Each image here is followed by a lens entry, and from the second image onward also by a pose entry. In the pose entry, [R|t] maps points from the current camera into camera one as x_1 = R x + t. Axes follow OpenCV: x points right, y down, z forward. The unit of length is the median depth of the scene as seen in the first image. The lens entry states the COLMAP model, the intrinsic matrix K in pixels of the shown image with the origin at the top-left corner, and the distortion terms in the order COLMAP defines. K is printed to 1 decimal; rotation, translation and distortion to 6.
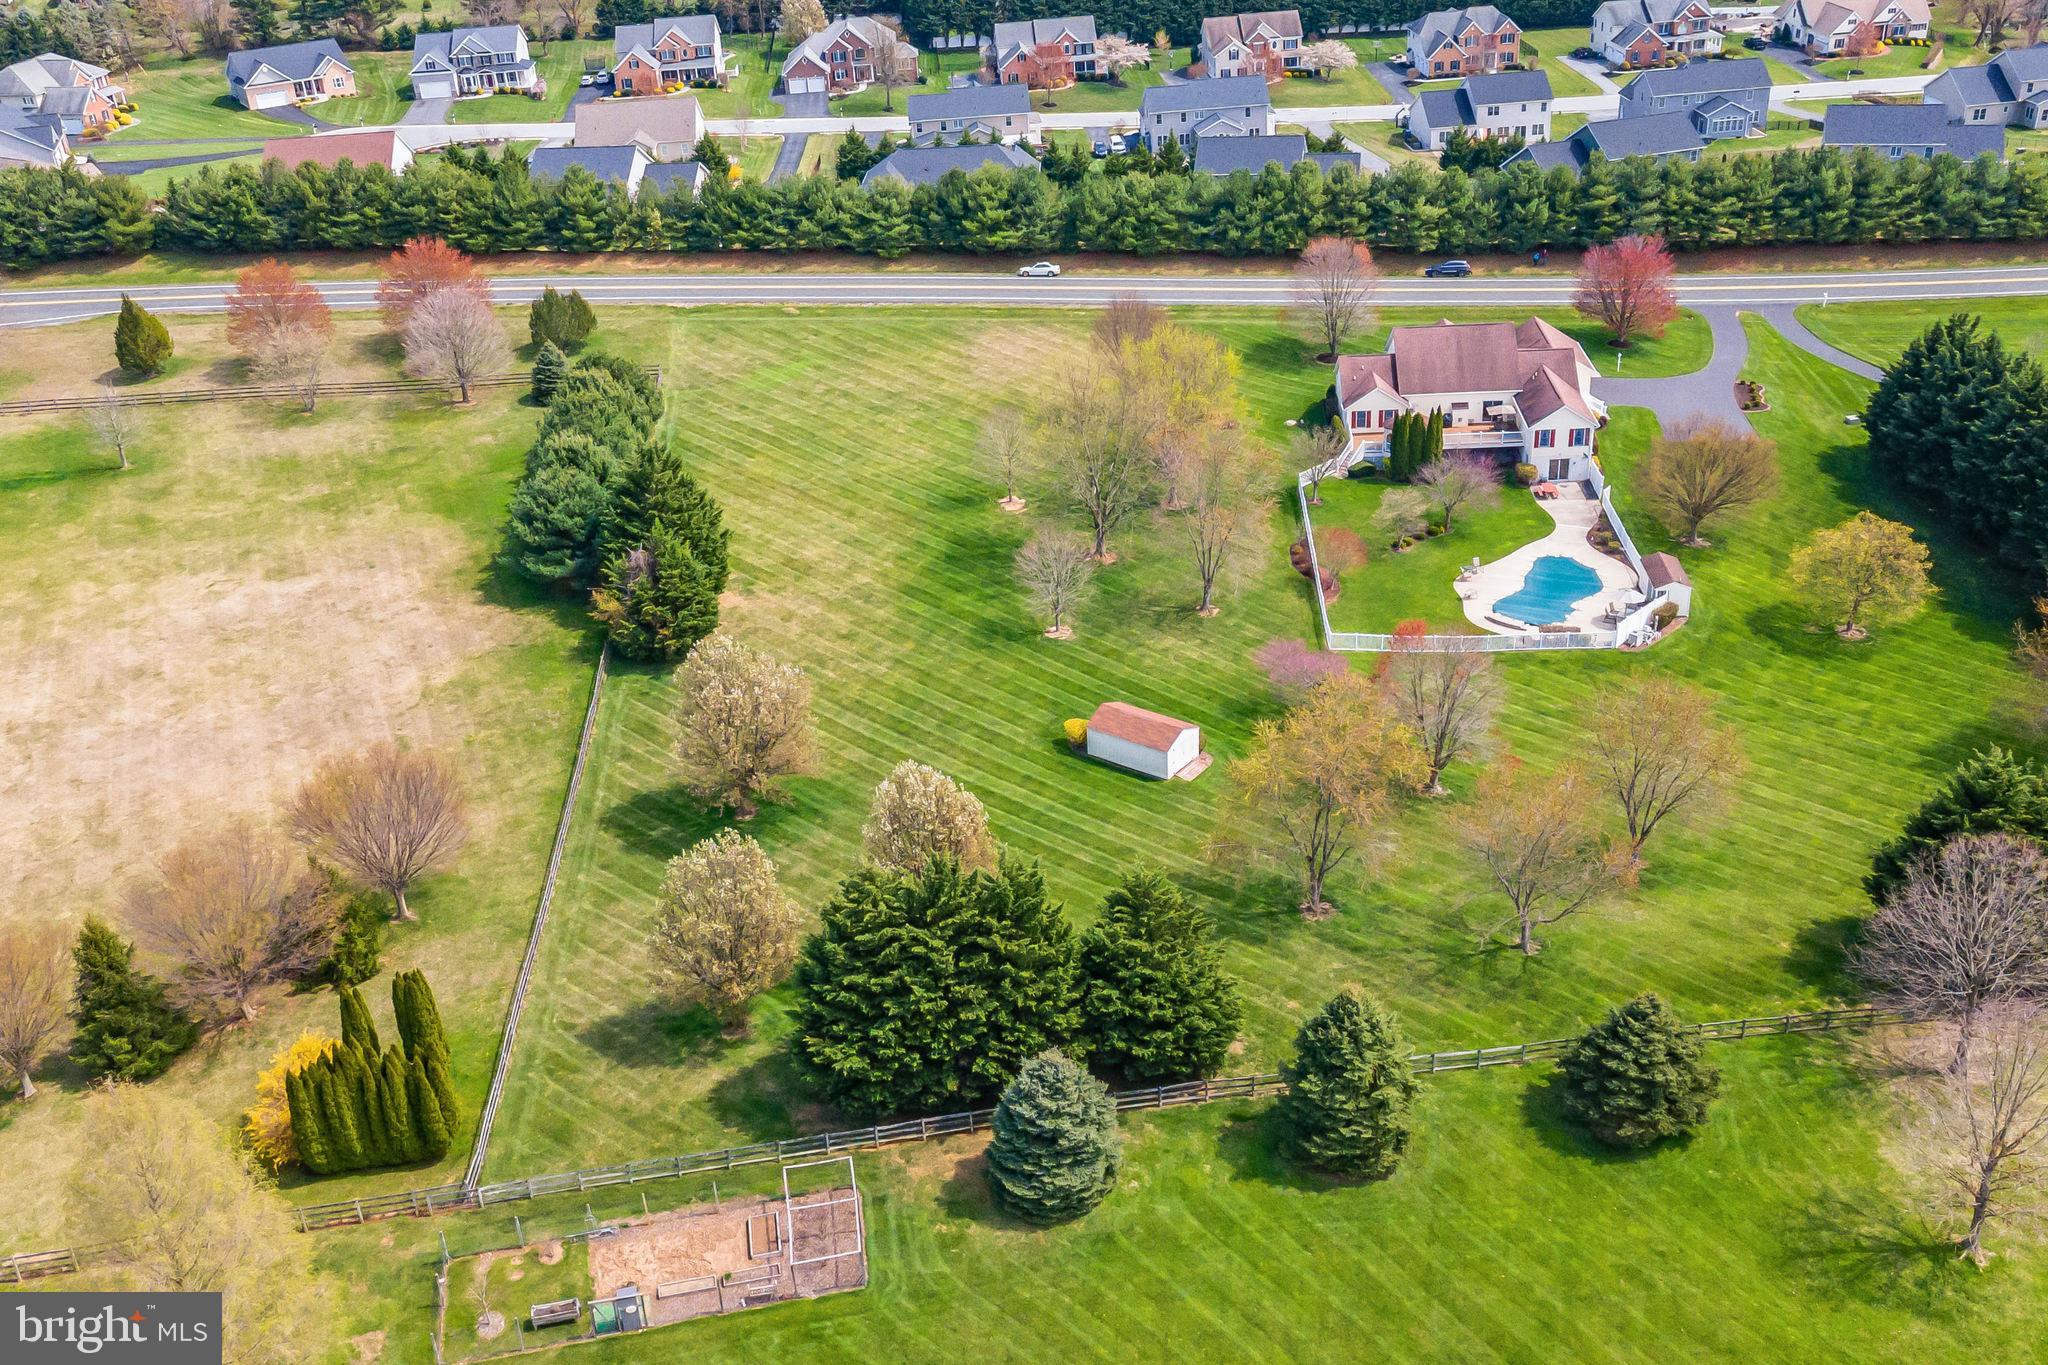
lens RADIAL K [[1594.9, 0, 989.7], [0, 1594.9, 683.3], [0, 0, 1]] dist [0.022556, 0.007360]
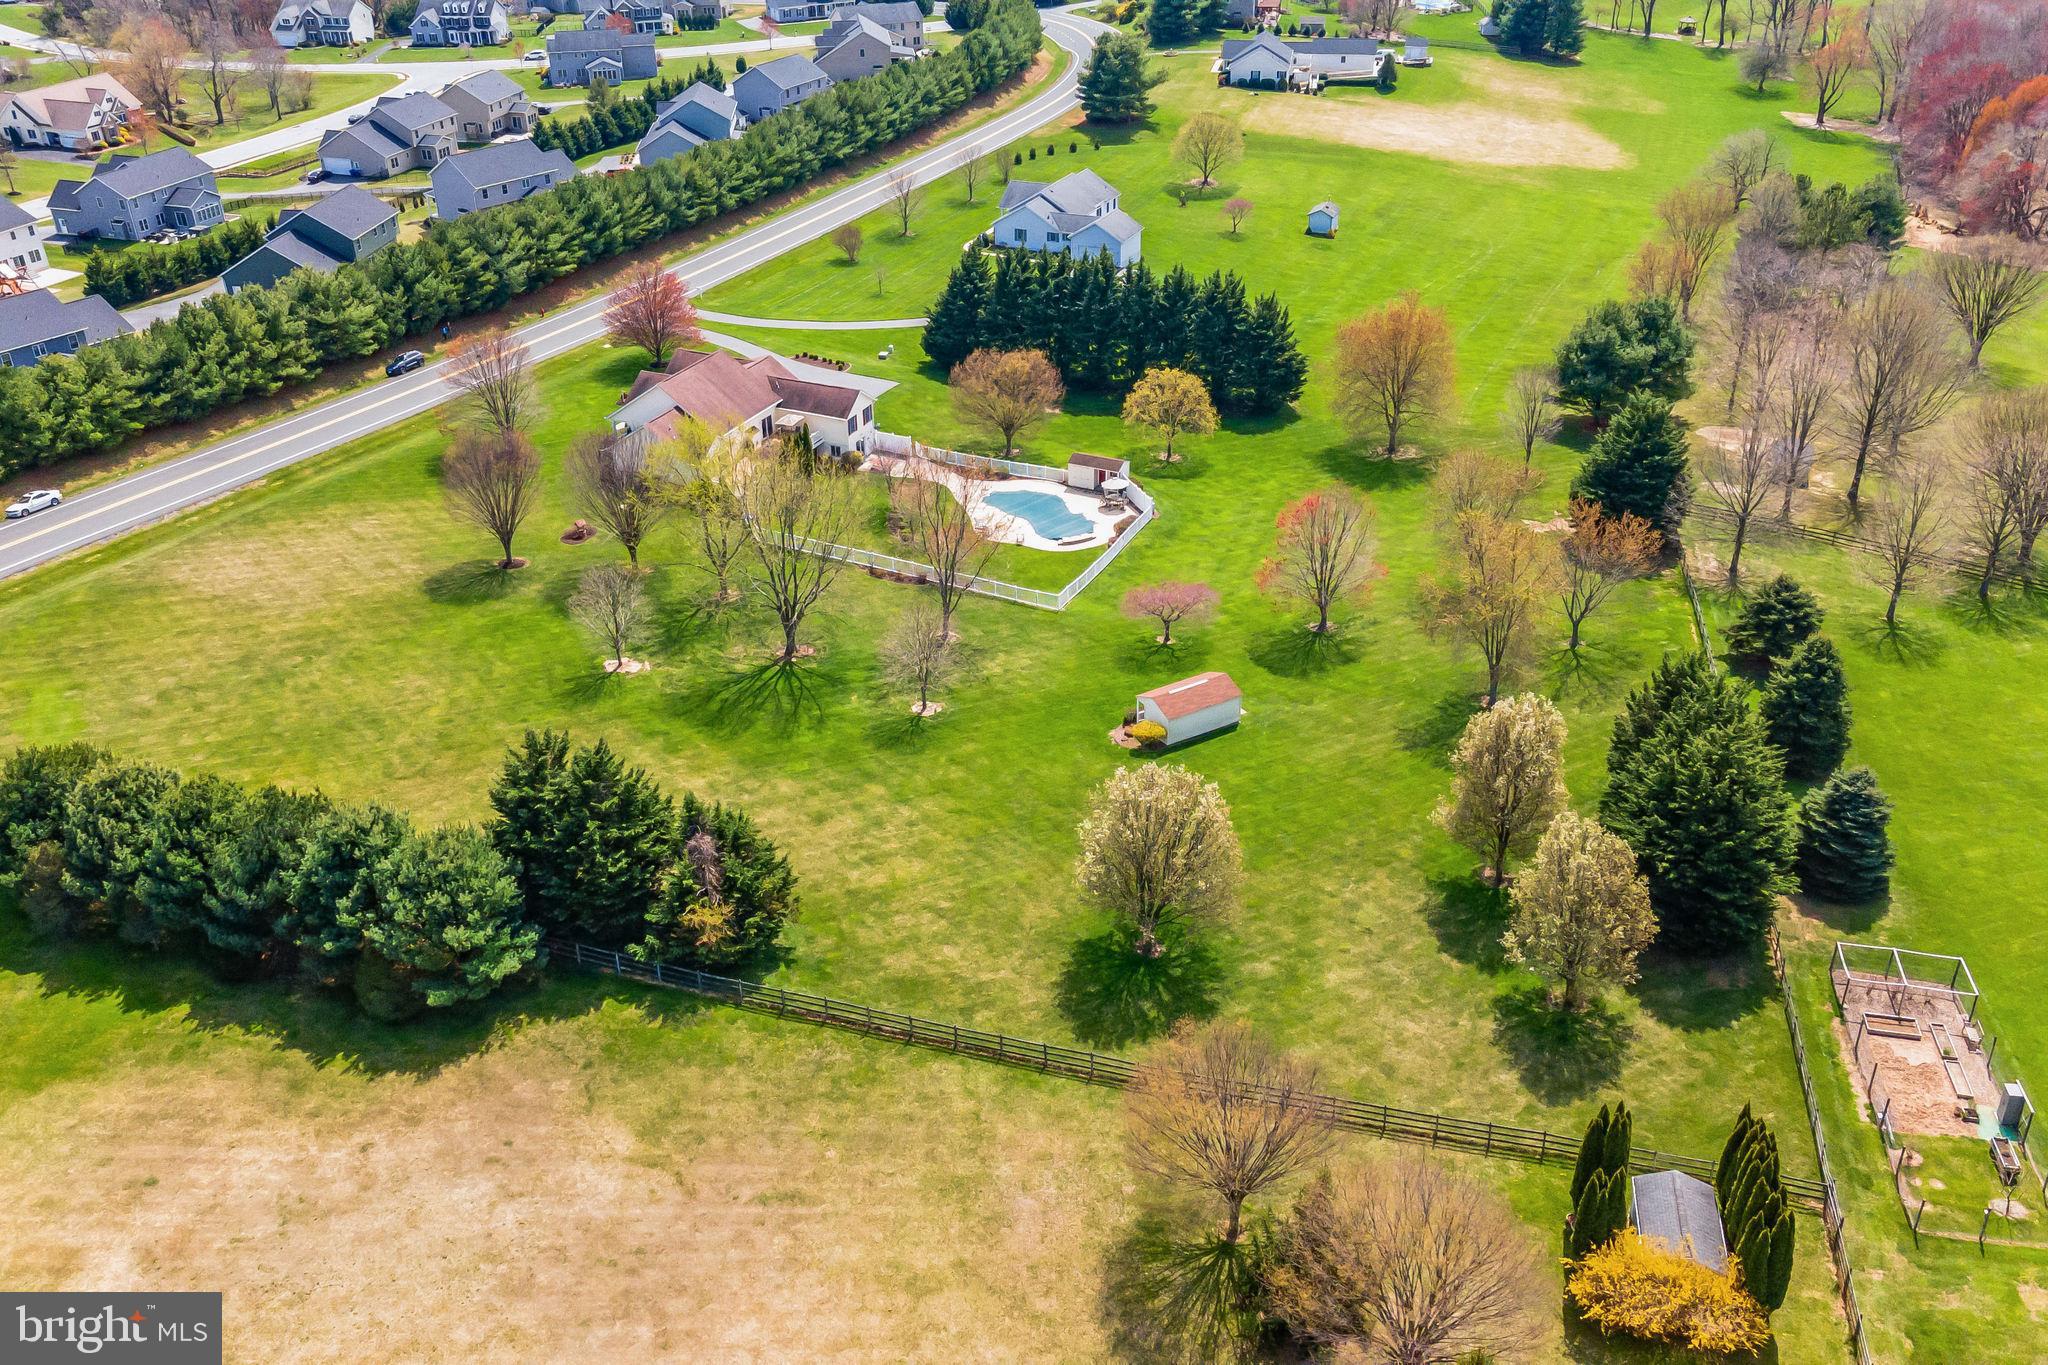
lens RADIAL K [[1594.9, 0, 989.7], [0, 1594.9, 683.3], [0, 0, 1]] dist [0.022556, 0.007360]
pose [[0.458158, -0.429789, 0.778057, -0.539565], [0.469282, 0.860353, 0.198913, -0.174258], [-0.754895, 0.273995, 0.595870, 0.322561]]
